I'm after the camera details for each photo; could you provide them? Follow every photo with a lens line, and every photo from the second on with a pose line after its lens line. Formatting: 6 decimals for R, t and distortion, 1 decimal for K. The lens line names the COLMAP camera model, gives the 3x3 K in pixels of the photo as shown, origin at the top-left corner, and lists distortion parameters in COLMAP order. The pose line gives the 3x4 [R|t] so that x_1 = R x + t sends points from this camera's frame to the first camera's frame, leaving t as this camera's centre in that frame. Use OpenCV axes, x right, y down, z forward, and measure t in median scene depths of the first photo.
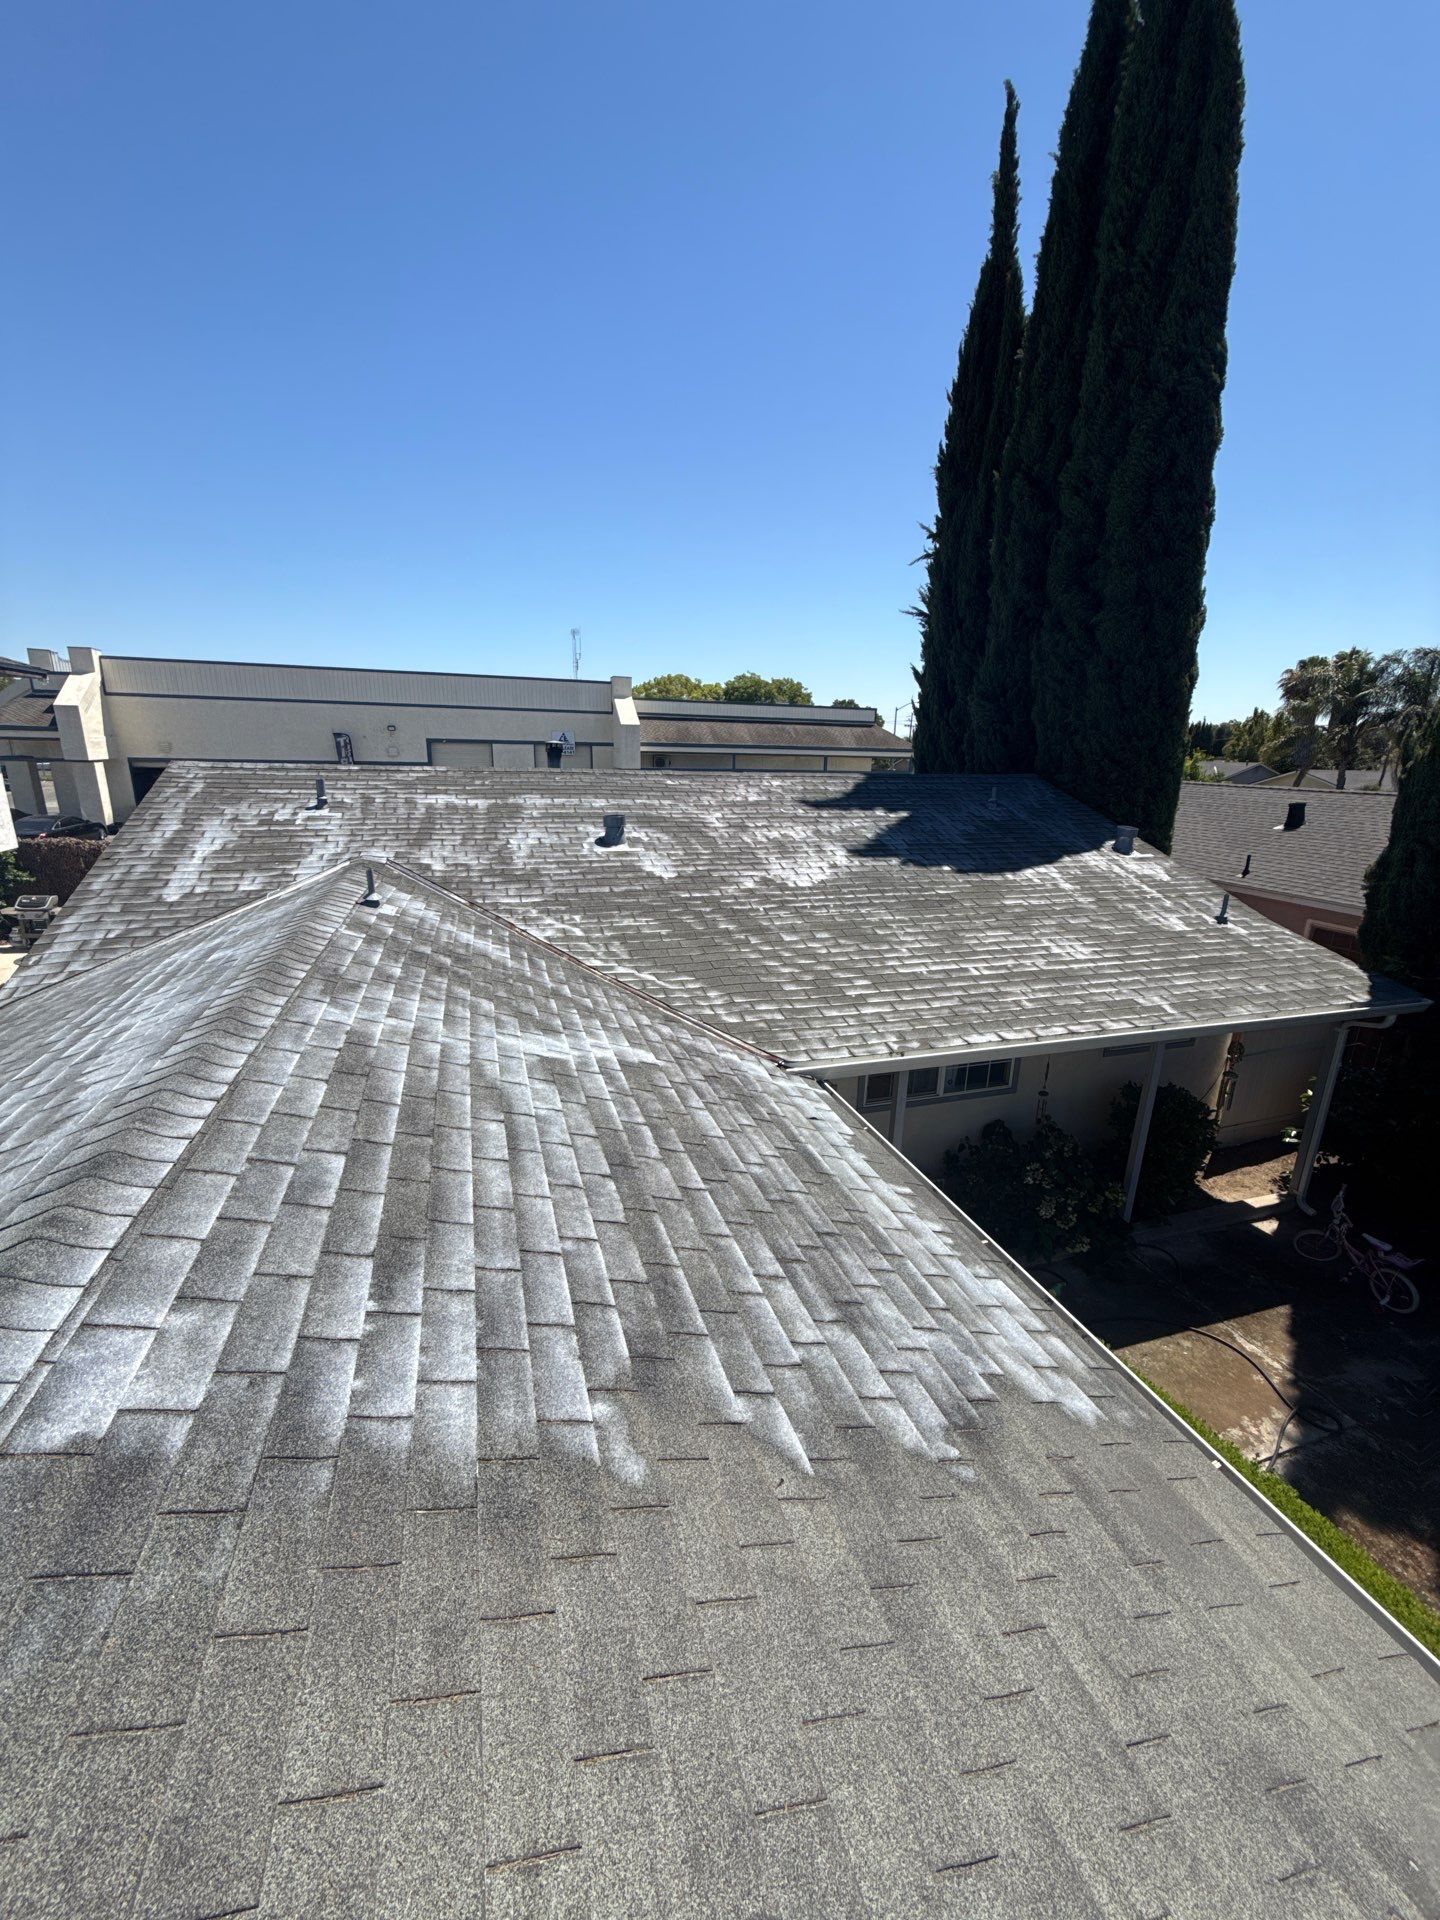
lens RADIAL K [[766.7, 0, 720.0], [0, 766.7, 960.0], [0, 0, 1]] dist [-0.001763, -0.001202]
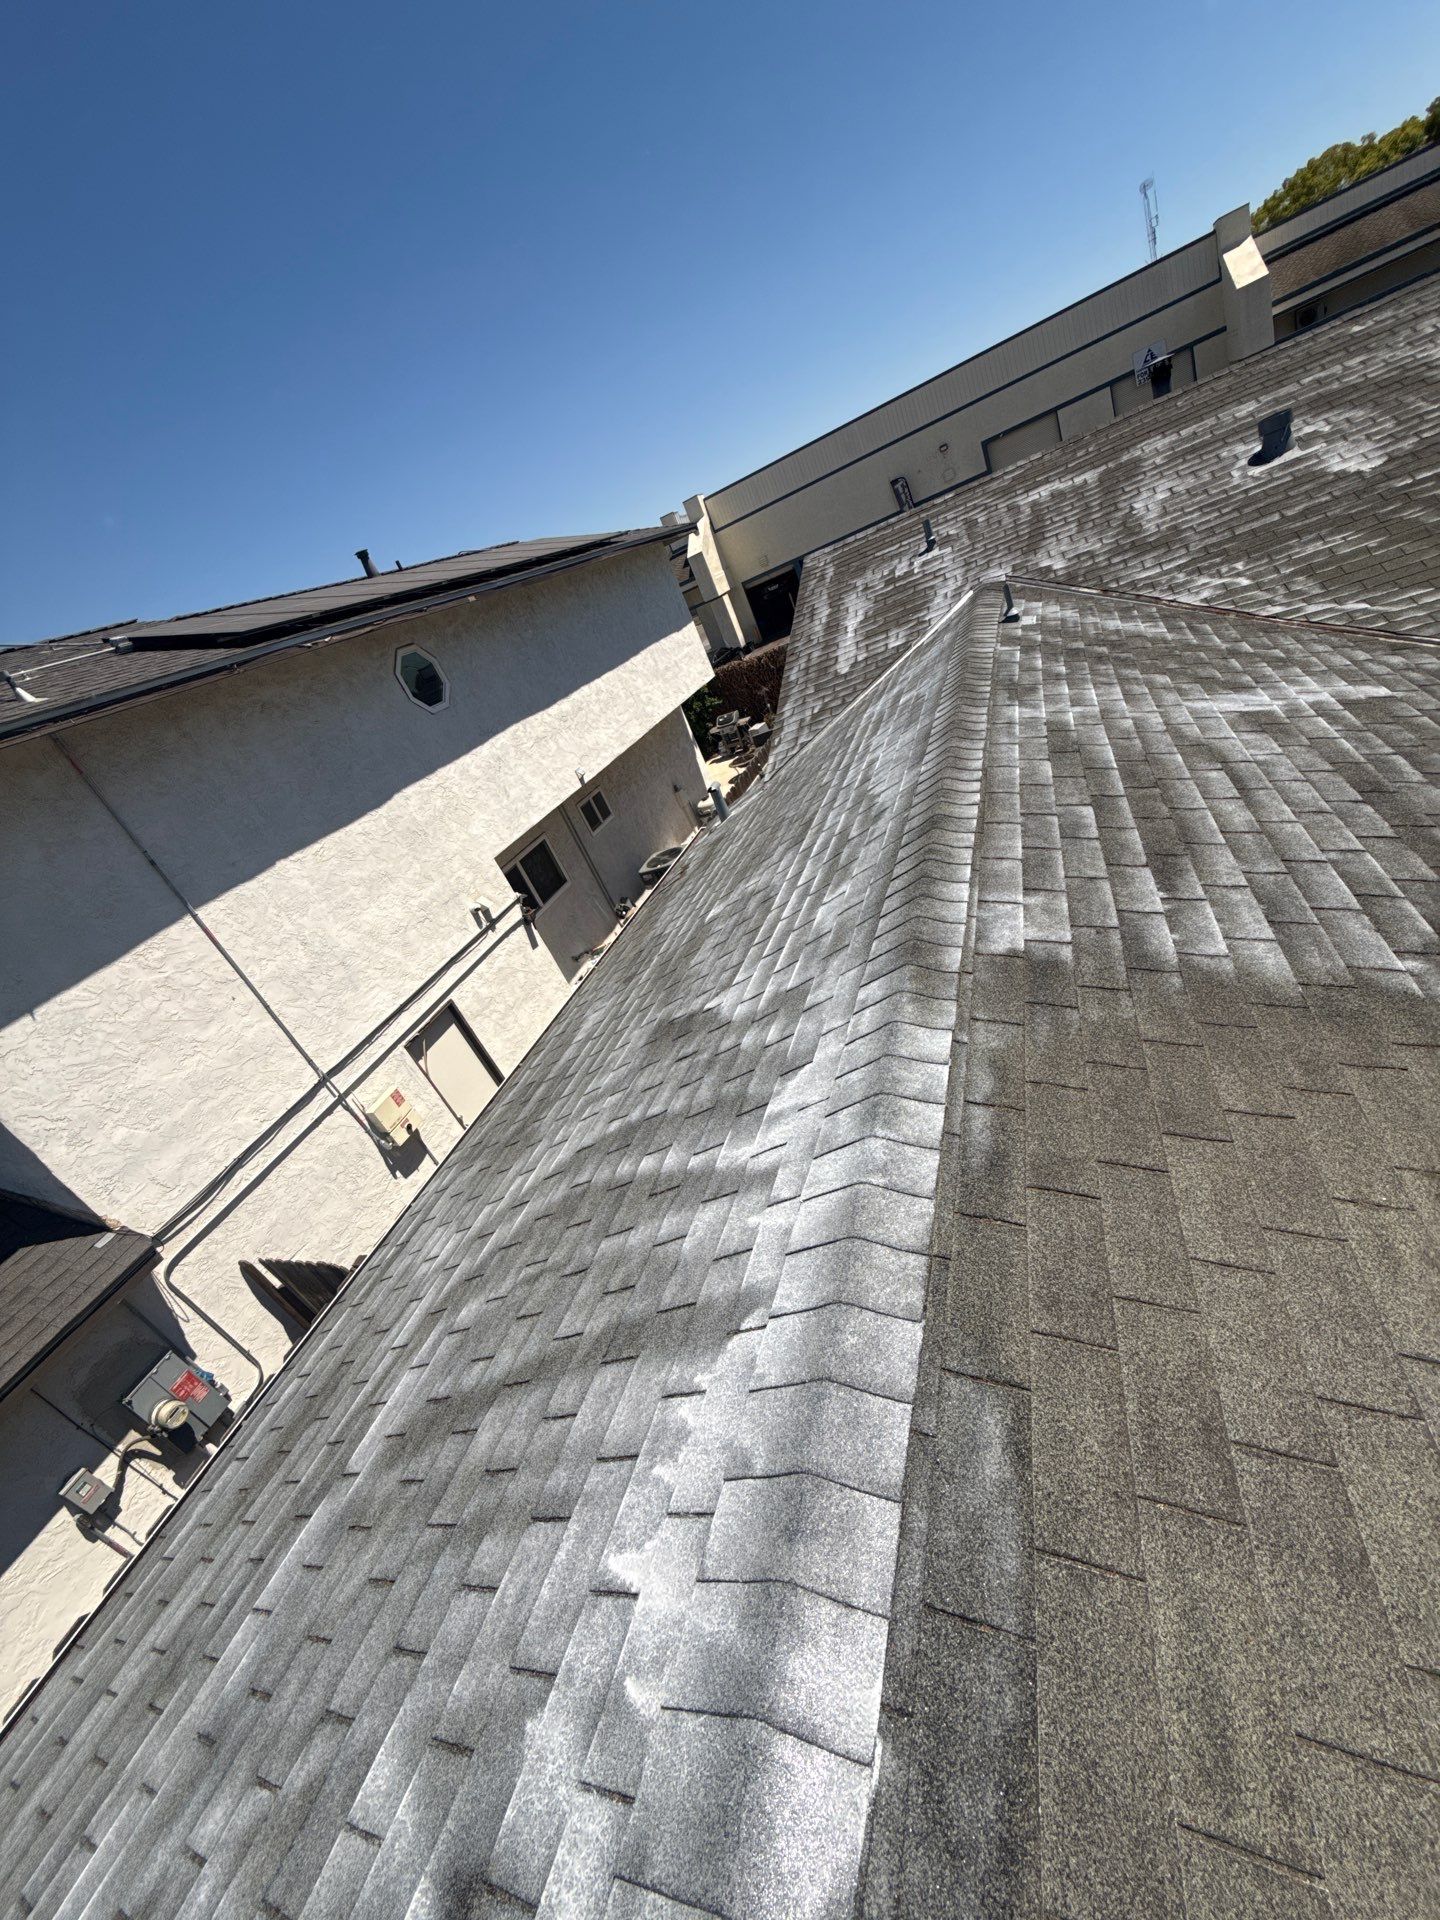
lens RADIAL K [[753.8, 0, 720.0], [0, 753.8, 960.0], [0, 0, 1]] dist [-0.001955, -0.000358]
pose [[0.724736, -0.015302, -0.688857, -0.027778], [0.242761, 0.941318, 0.234495, 0.017876], [0.644845, -0.337174, 0.685921, -0.080498]]
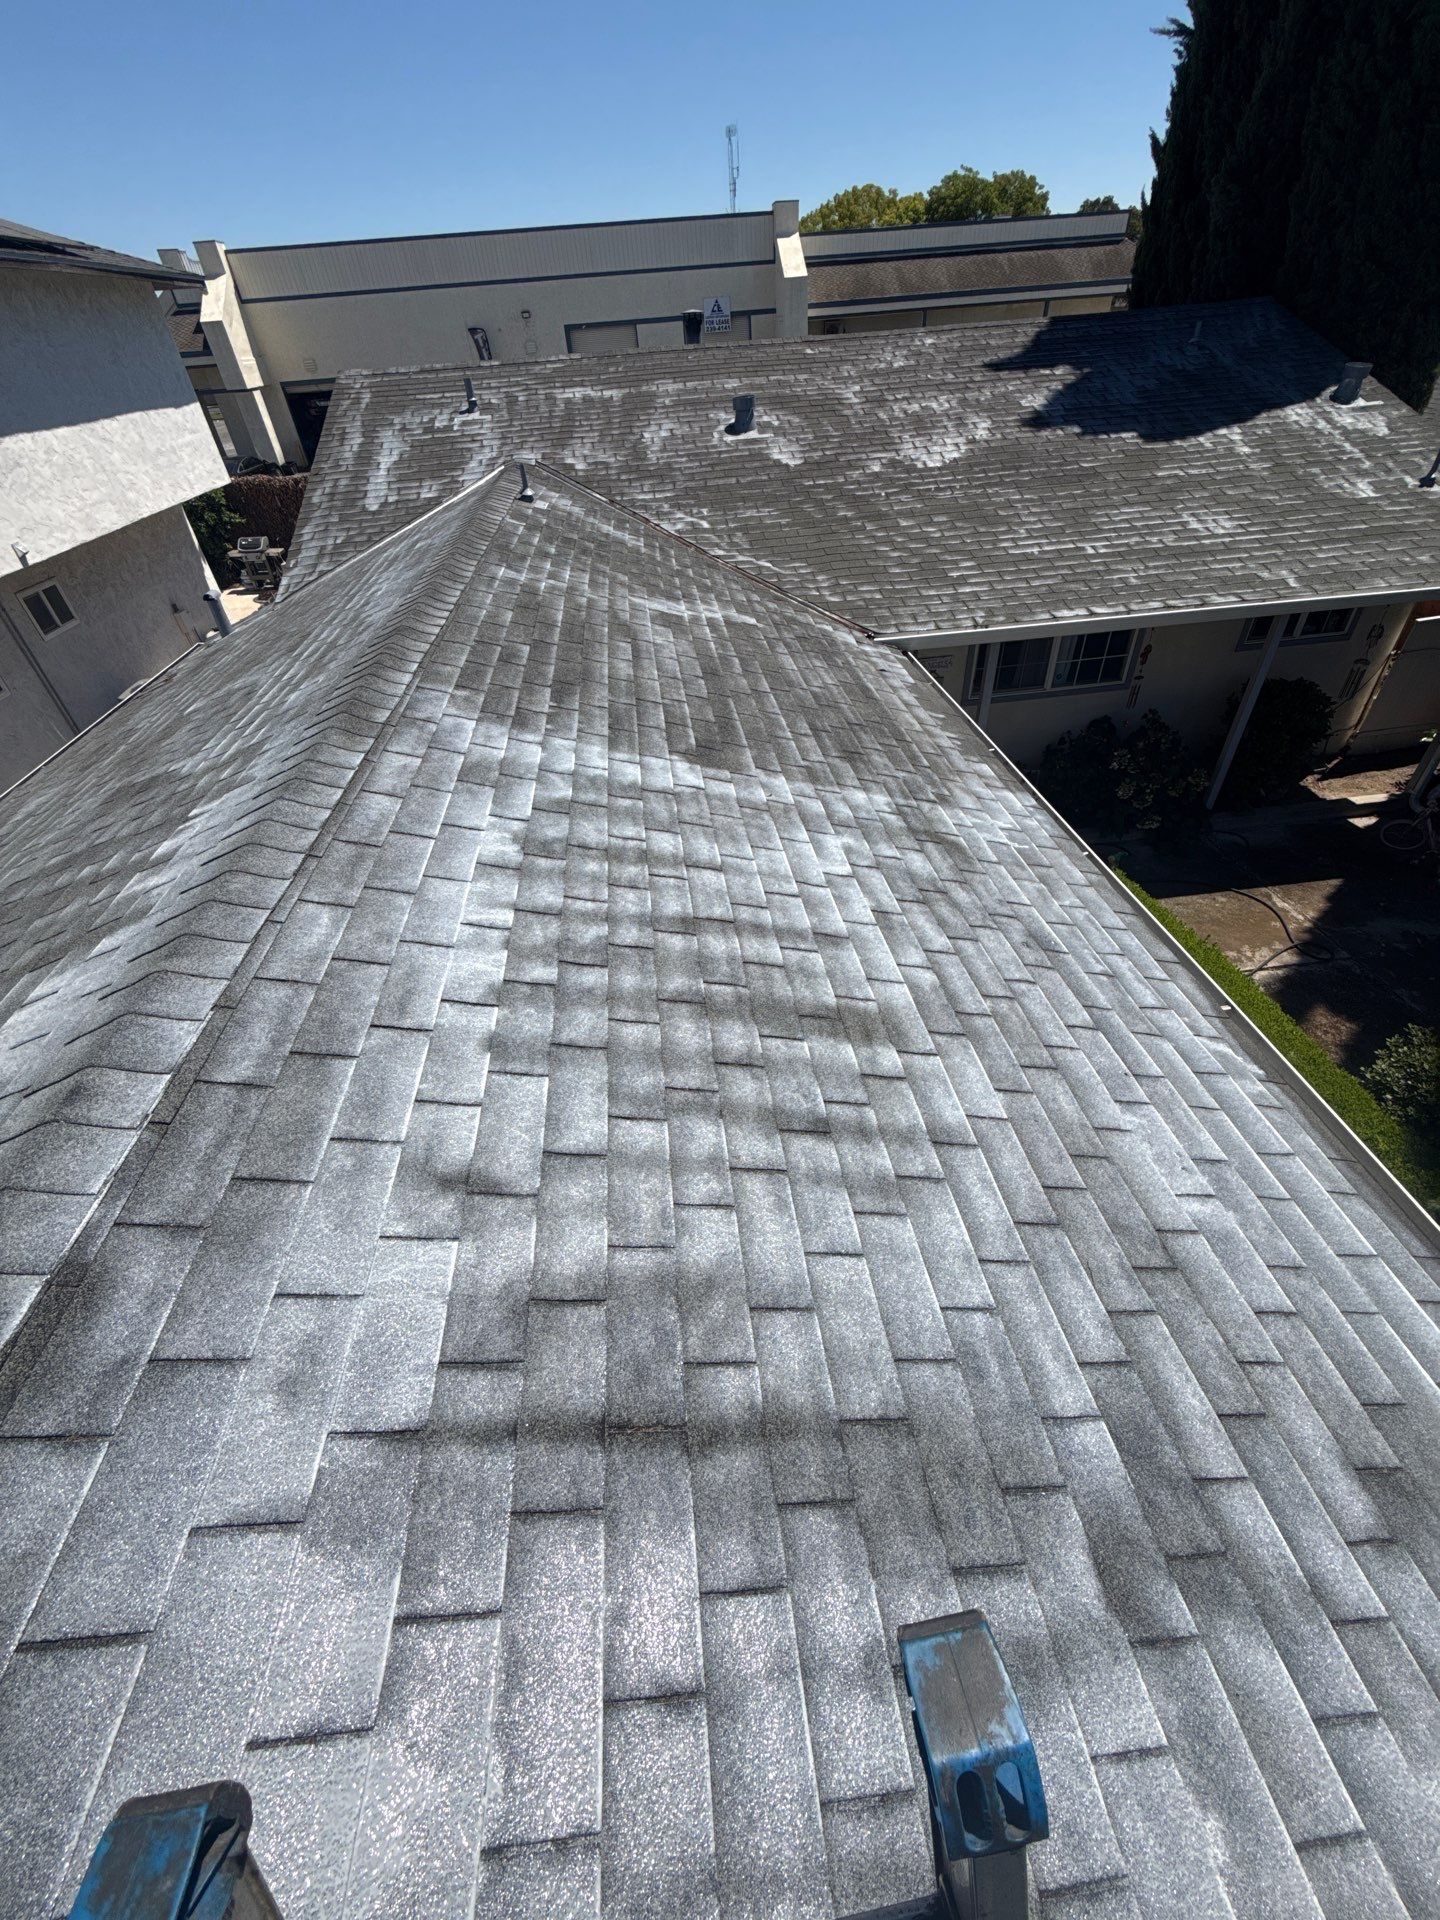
lens RADIAL K [[749.7, 0, 716.3], [0, 749.7, 953.9], [0, 0, 1]] dist [-0.000064, -0.000662]
pose [[0.976701, 0.064835, -0.204578, 0.070852], [0.027960, 0.906704, 0.420841, 0.054914], [0.212777, -0.416755, 0.883765, -0.159435]]
